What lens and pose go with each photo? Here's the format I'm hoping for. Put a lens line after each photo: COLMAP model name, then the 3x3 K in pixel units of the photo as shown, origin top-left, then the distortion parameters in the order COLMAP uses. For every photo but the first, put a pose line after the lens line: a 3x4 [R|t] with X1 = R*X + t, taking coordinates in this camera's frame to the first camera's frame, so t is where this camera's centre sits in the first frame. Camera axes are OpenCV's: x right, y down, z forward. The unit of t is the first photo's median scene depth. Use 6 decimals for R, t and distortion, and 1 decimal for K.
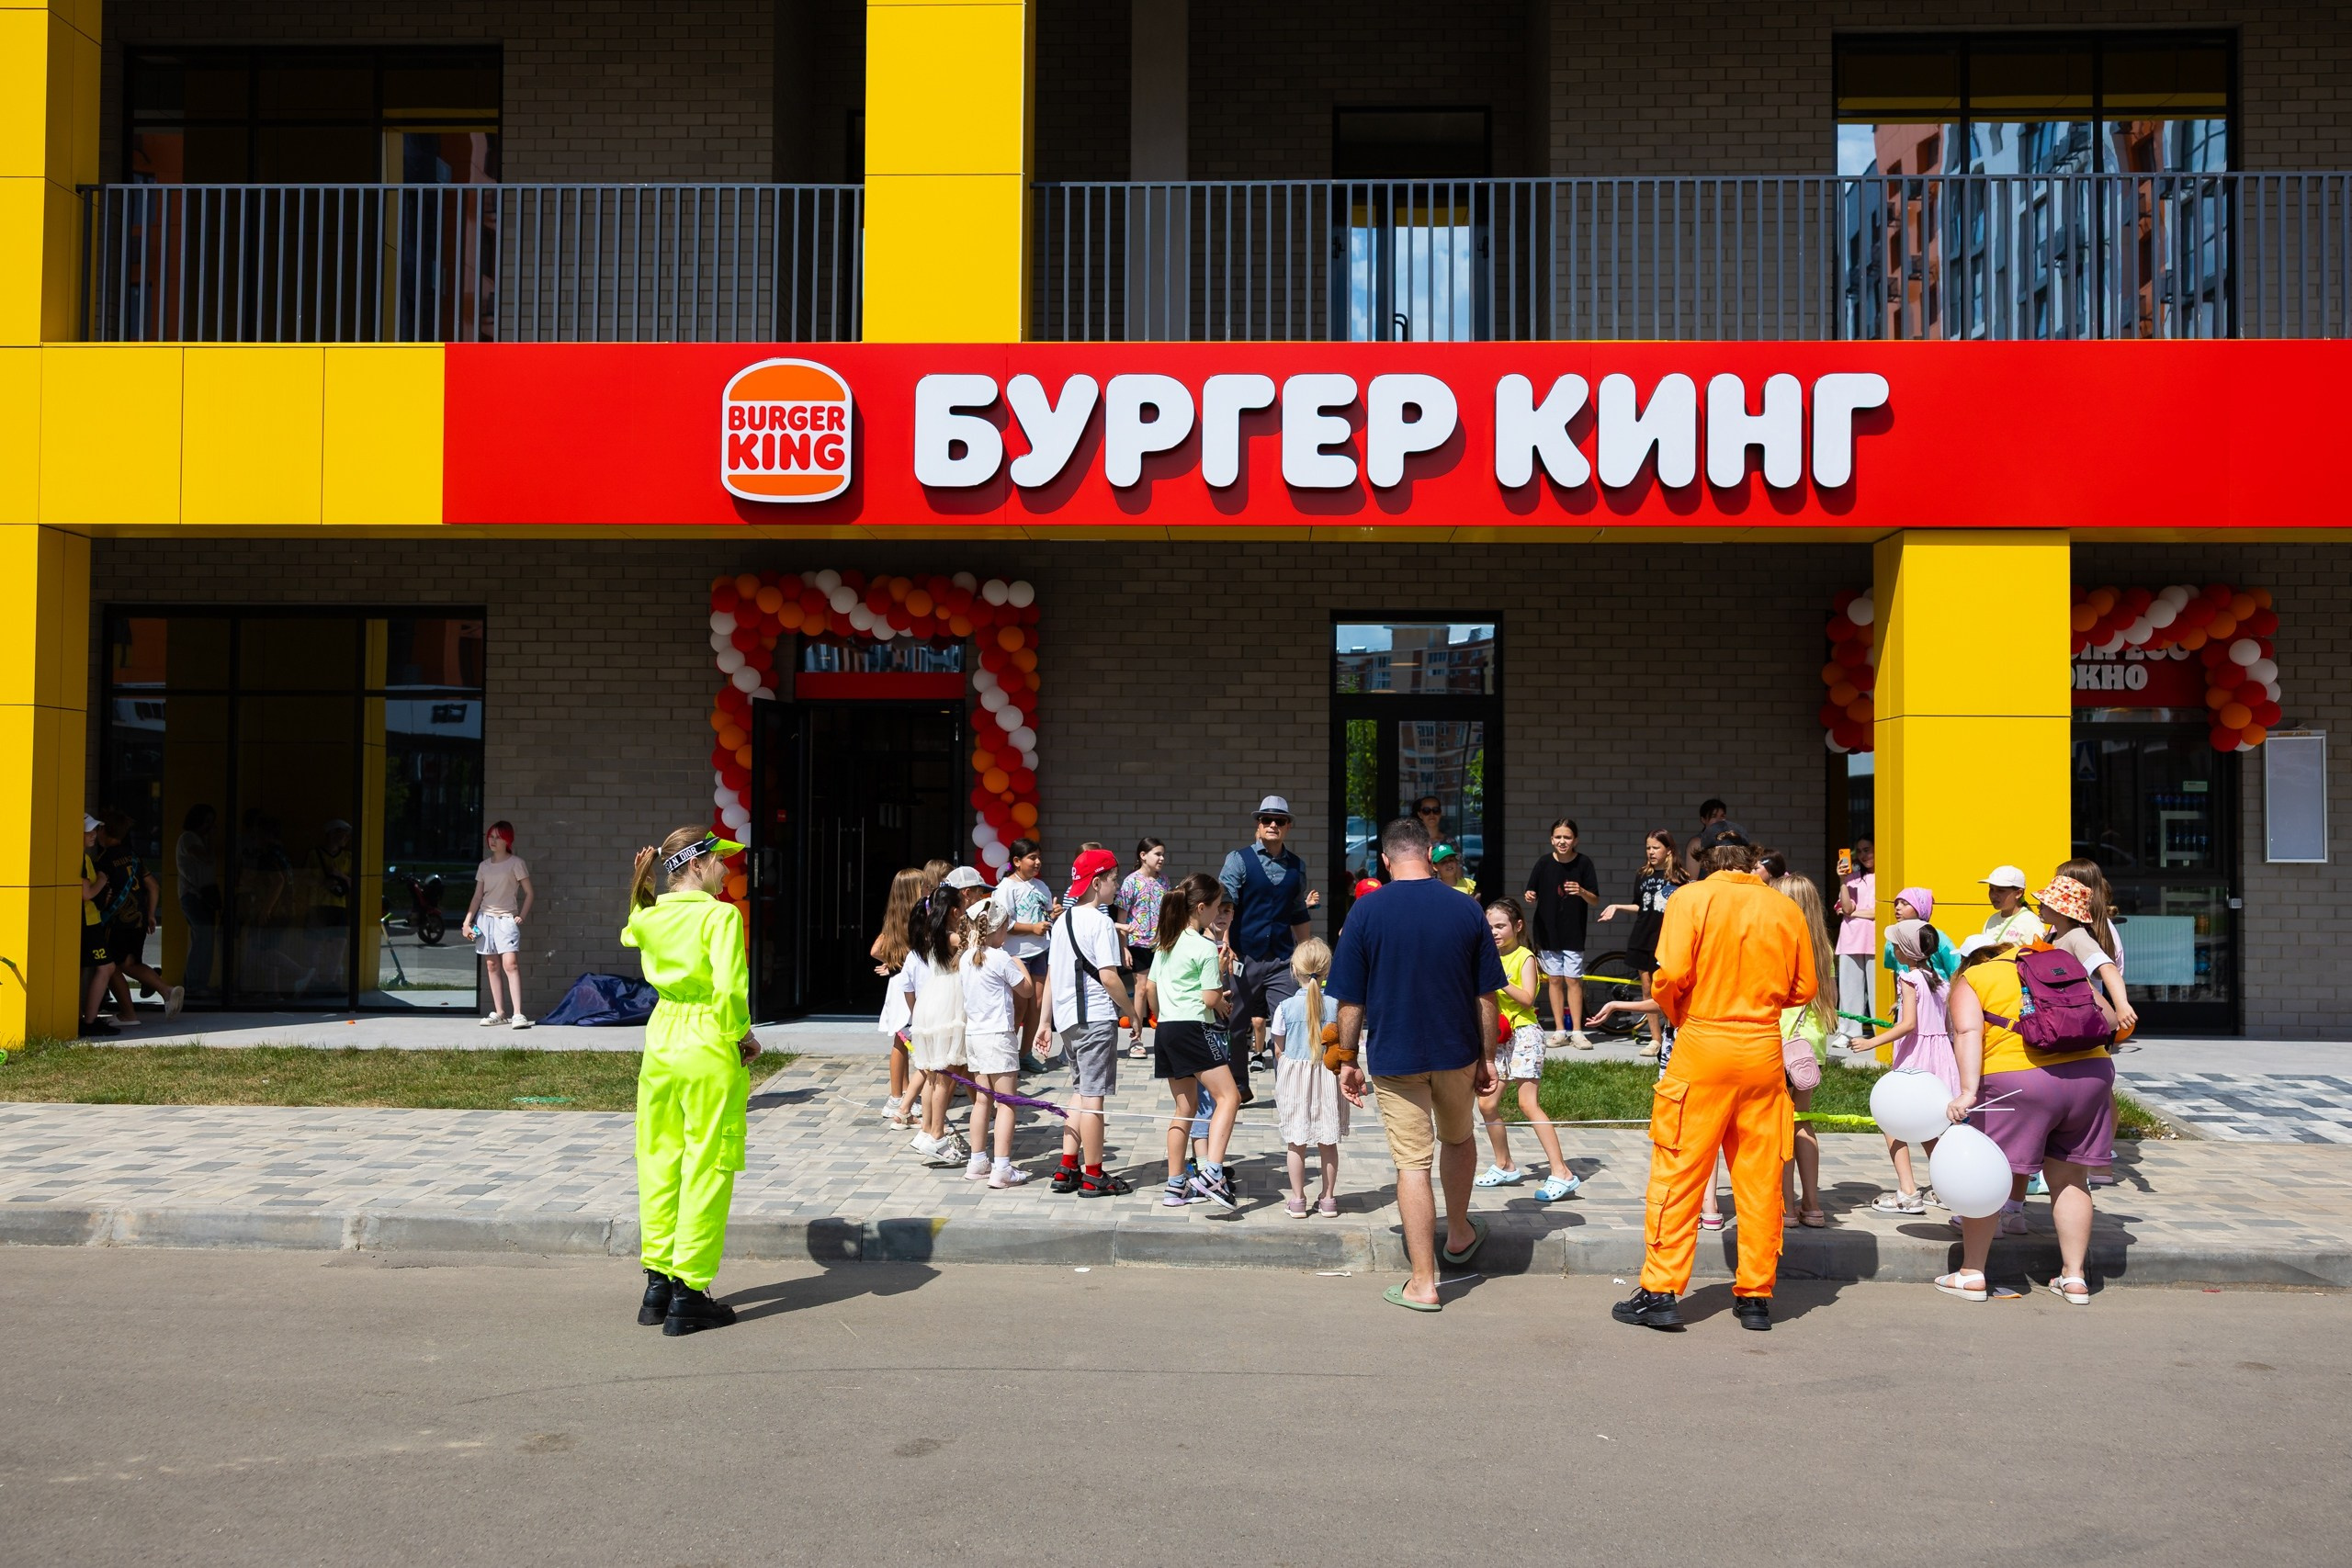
lens RADIAL K [[1885.5, 0, 1175.7], [0, 1885.5, 778.9], [0, 0, 1]] dist [-0.002531, 0.000556]
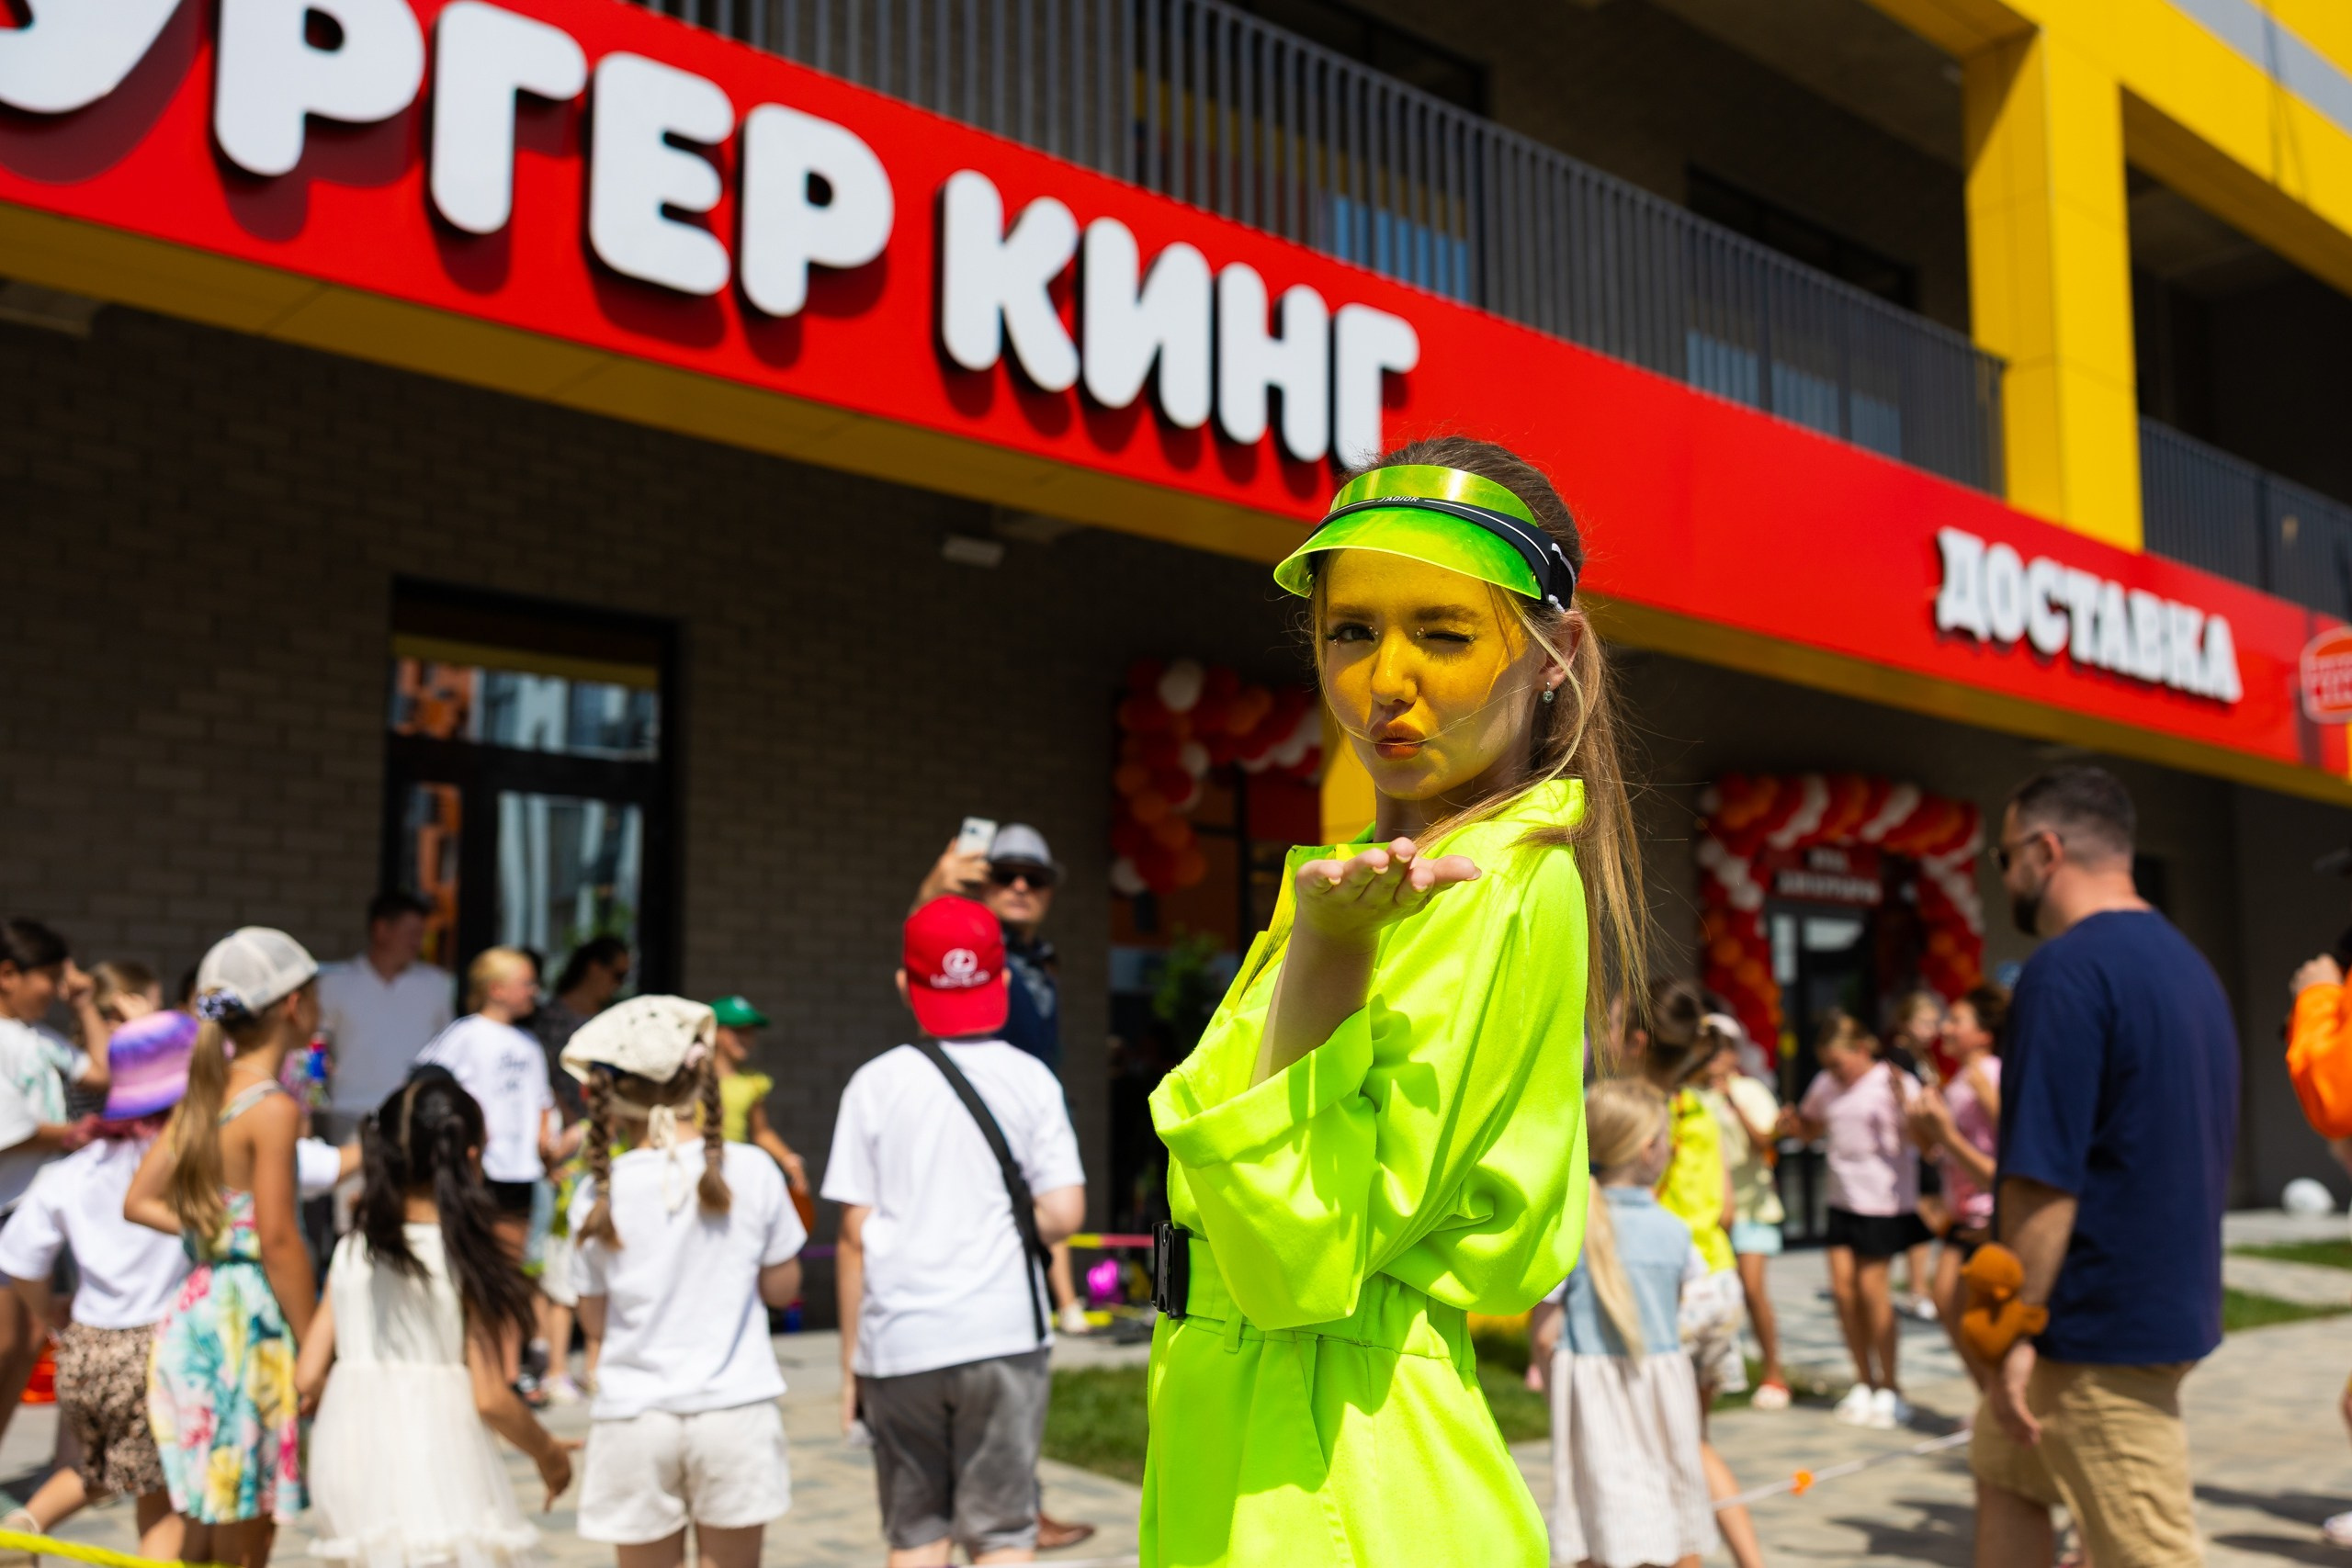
lens RADIAL K [[2215.0, 0, 1177.0], [0, 2215.0, 799.2], [0, 0, 1]] dist [0.017899, 0.000000]
pose [[0.710352, 0.091337, 0.697895, -0.229437], [-0.016034, 0.993387, -0.113690, 0.049441], [-0.703664, 0.069570, 0.707119, 0.489069]]
